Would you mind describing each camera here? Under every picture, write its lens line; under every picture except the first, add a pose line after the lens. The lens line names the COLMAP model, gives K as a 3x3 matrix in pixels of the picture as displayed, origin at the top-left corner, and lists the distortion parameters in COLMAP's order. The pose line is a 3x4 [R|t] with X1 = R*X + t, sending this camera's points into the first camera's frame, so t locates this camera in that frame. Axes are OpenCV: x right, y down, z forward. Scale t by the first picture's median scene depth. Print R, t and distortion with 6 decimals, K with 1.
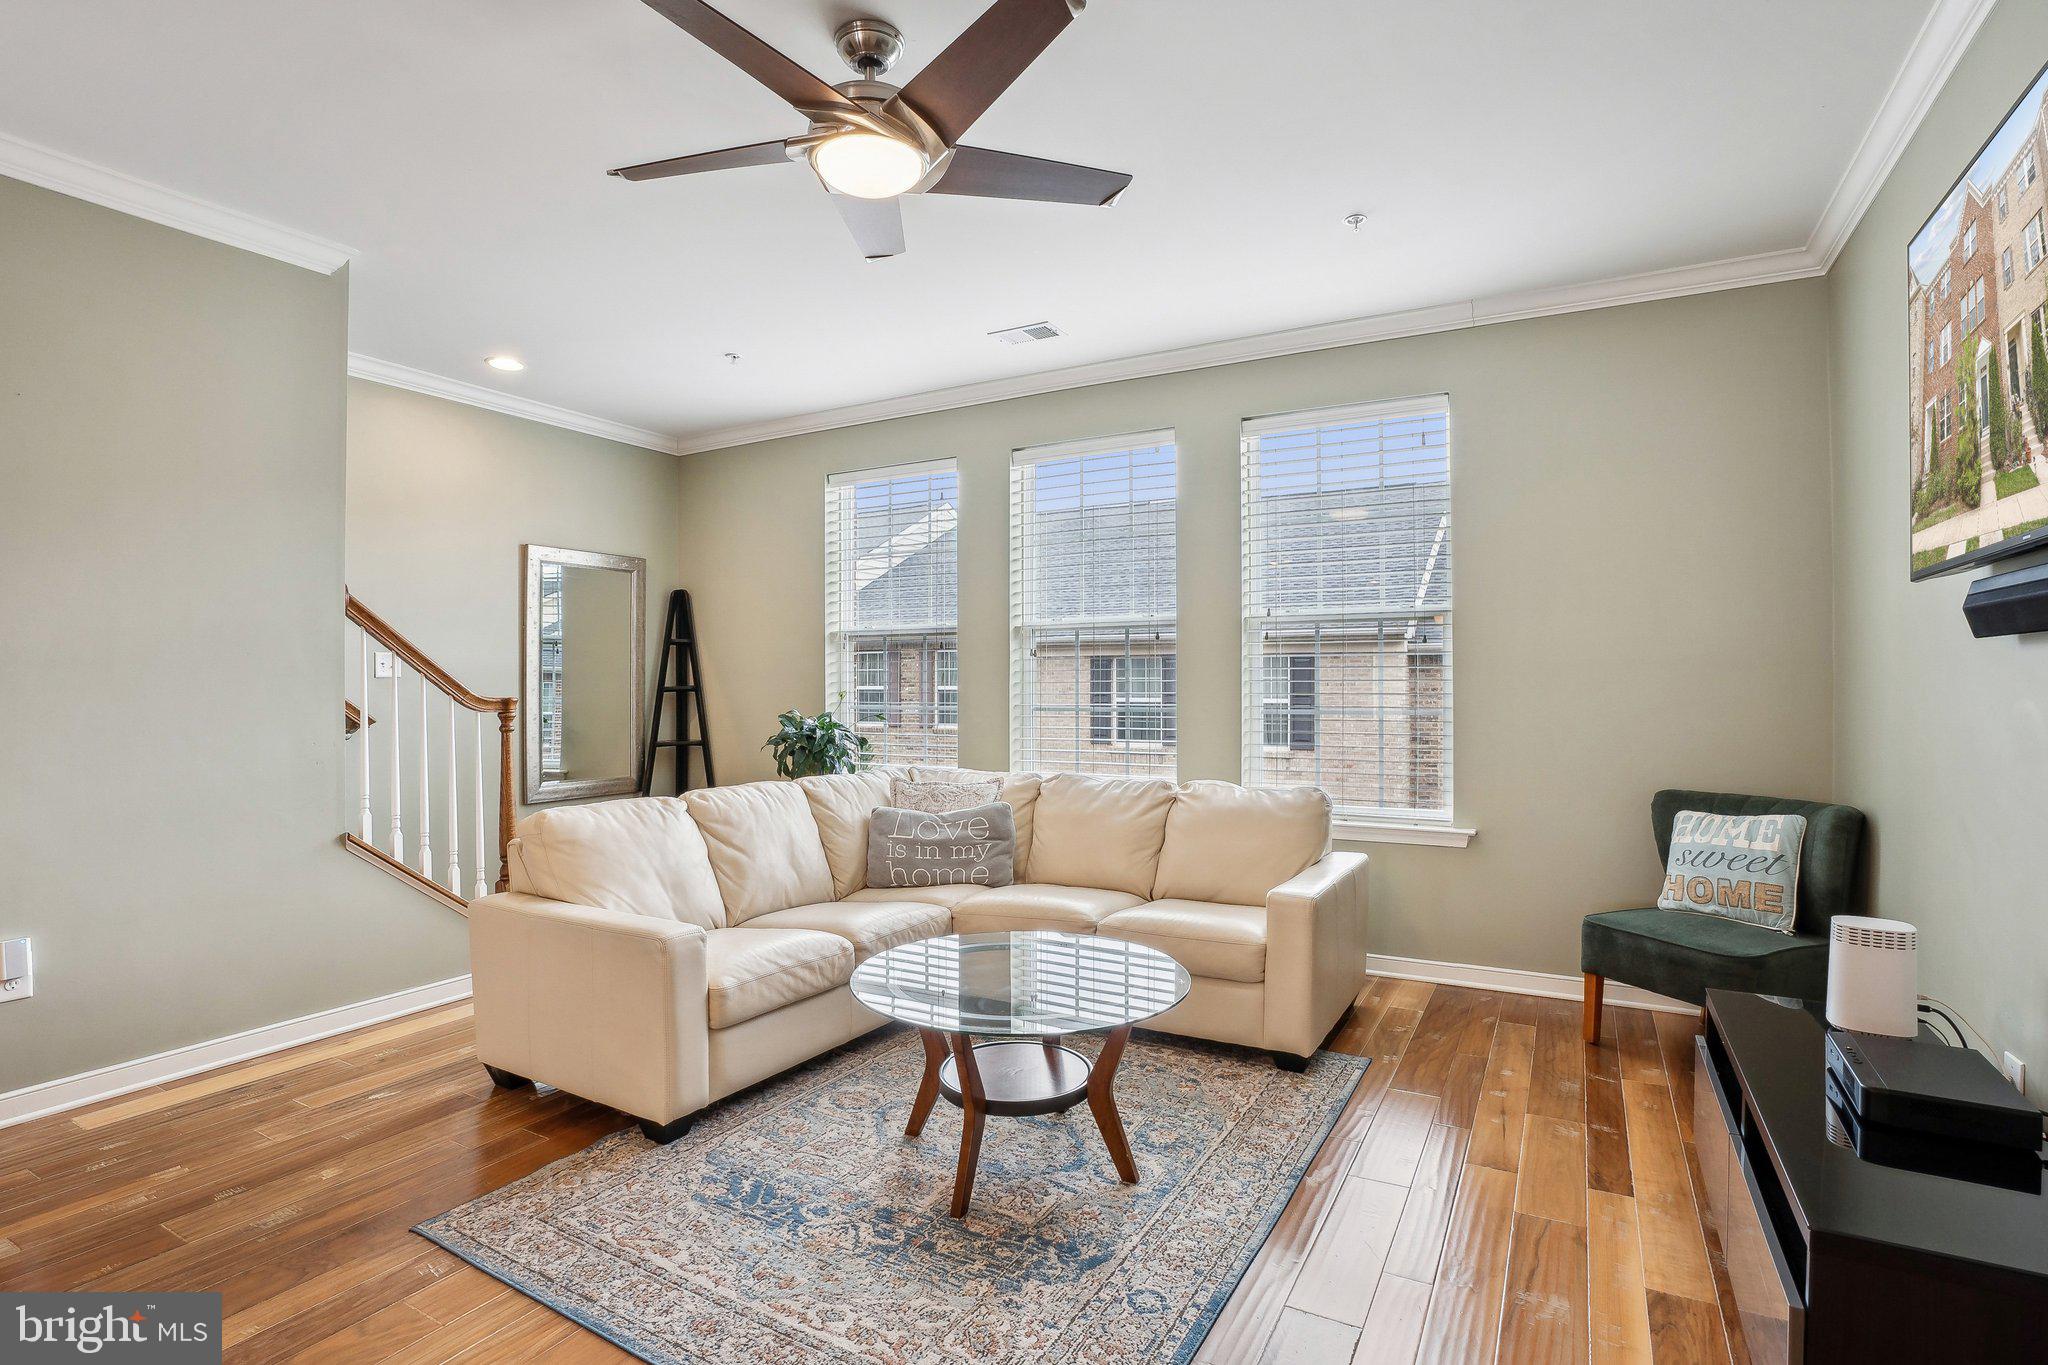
lens RADIAL K [[956.9, 0, 1024.0], [0, 956.9, 682.5], [0, 0, 1]] dist [-0.023368, 0.000437]
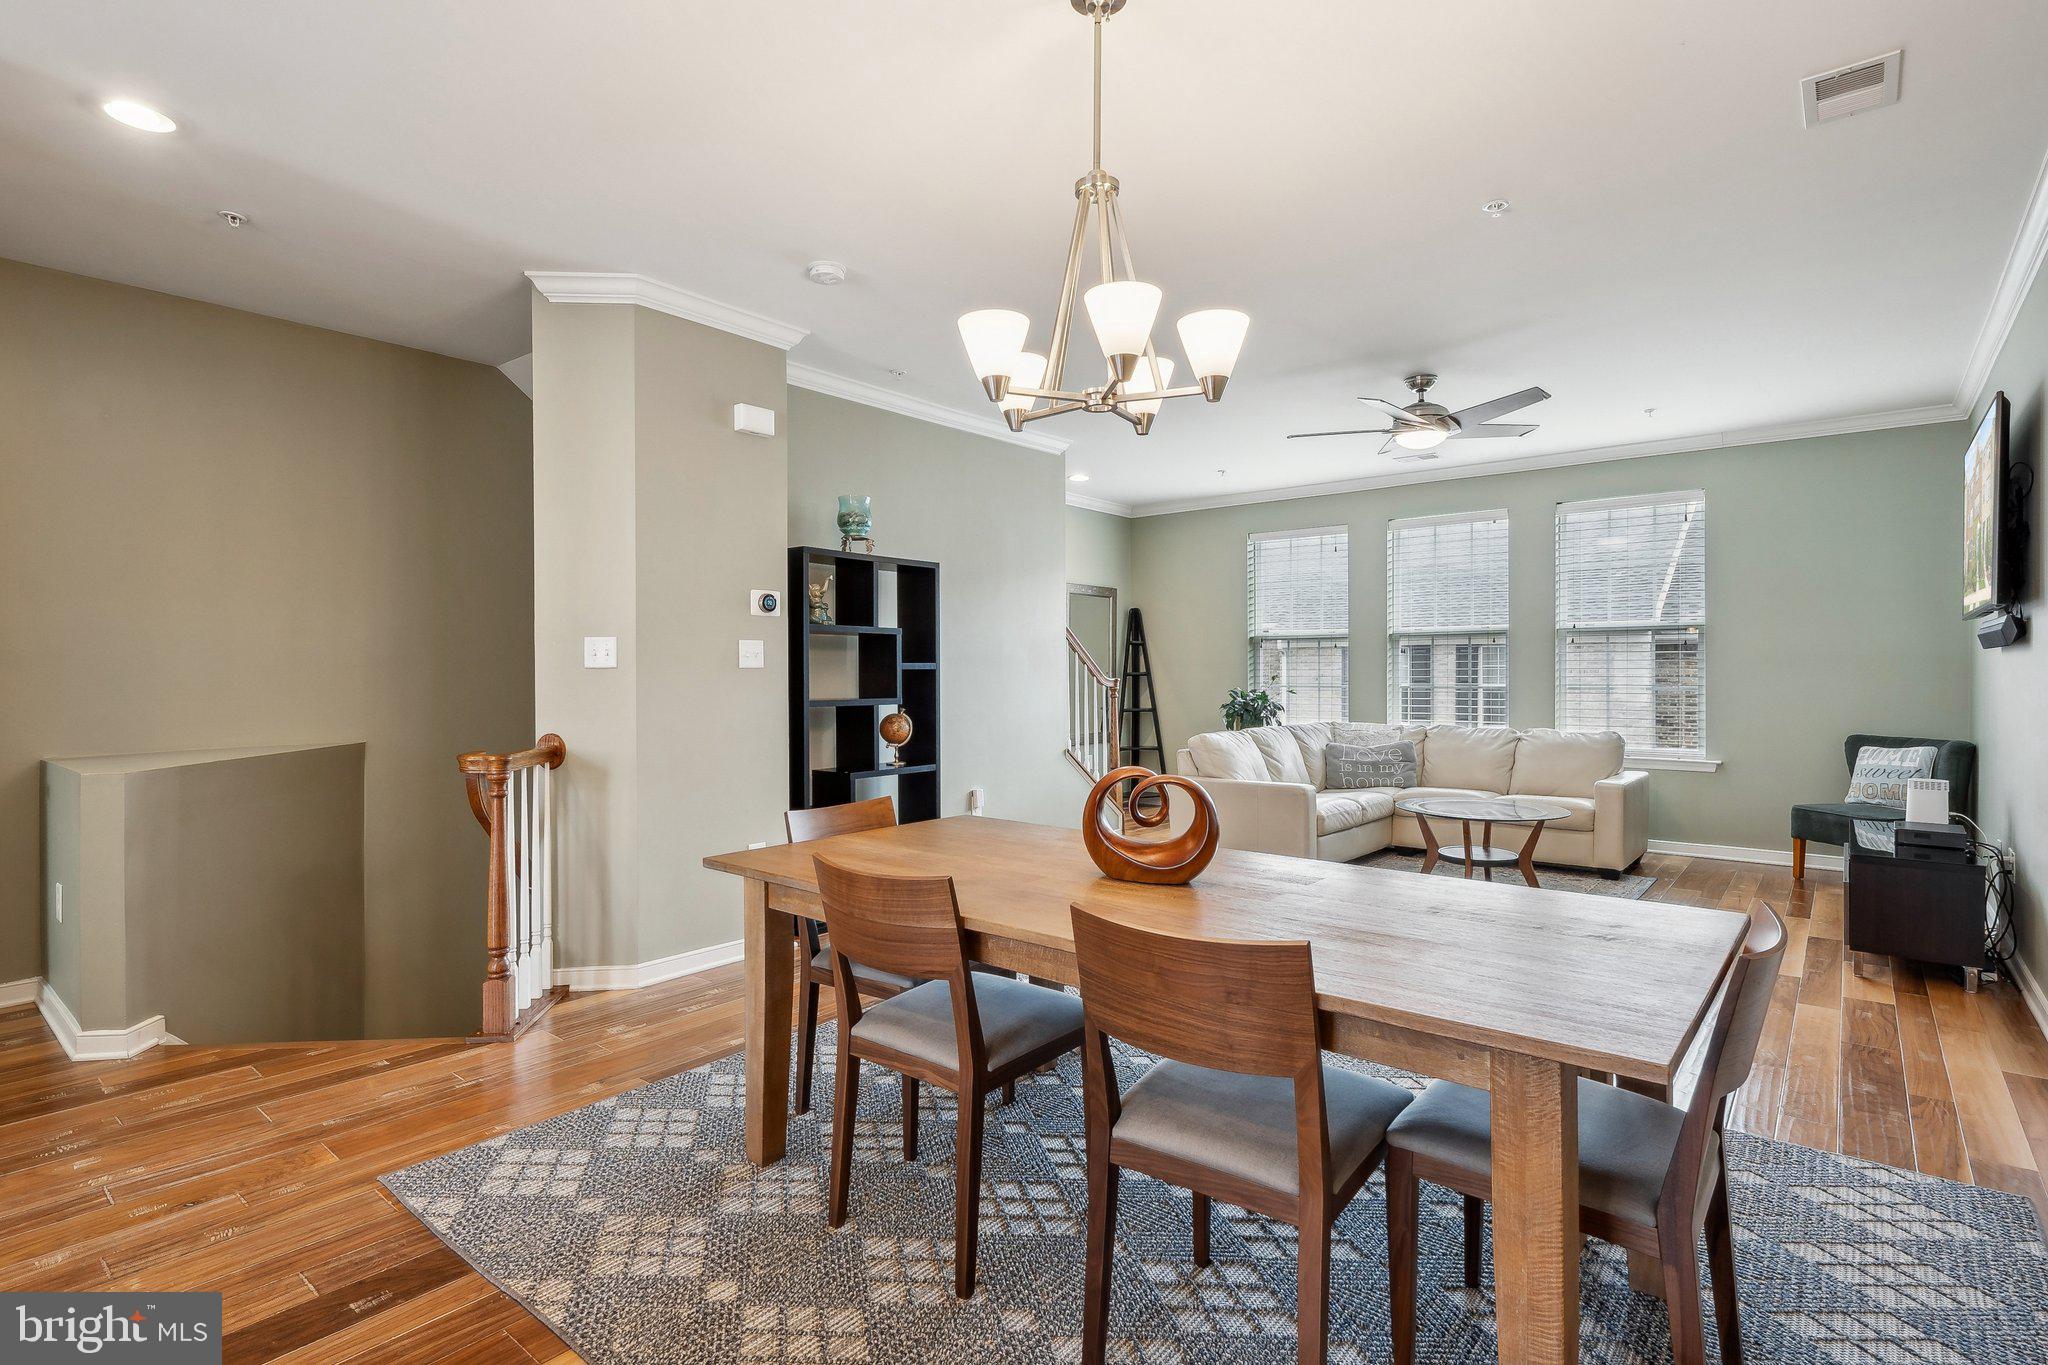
lens RADIAL K [[954.4, 0, 1024.0], [0, 954.4, 682.5], [0, 0, 1]] dist [0.002929, -0.016866]
pose [[0.980612, -0.004519, -0.195906, -0.362519], [0.008332, 0.999791, 0.018644, -0.014152], [0.195780, -0.019915, 0.980446, -0.795261]]
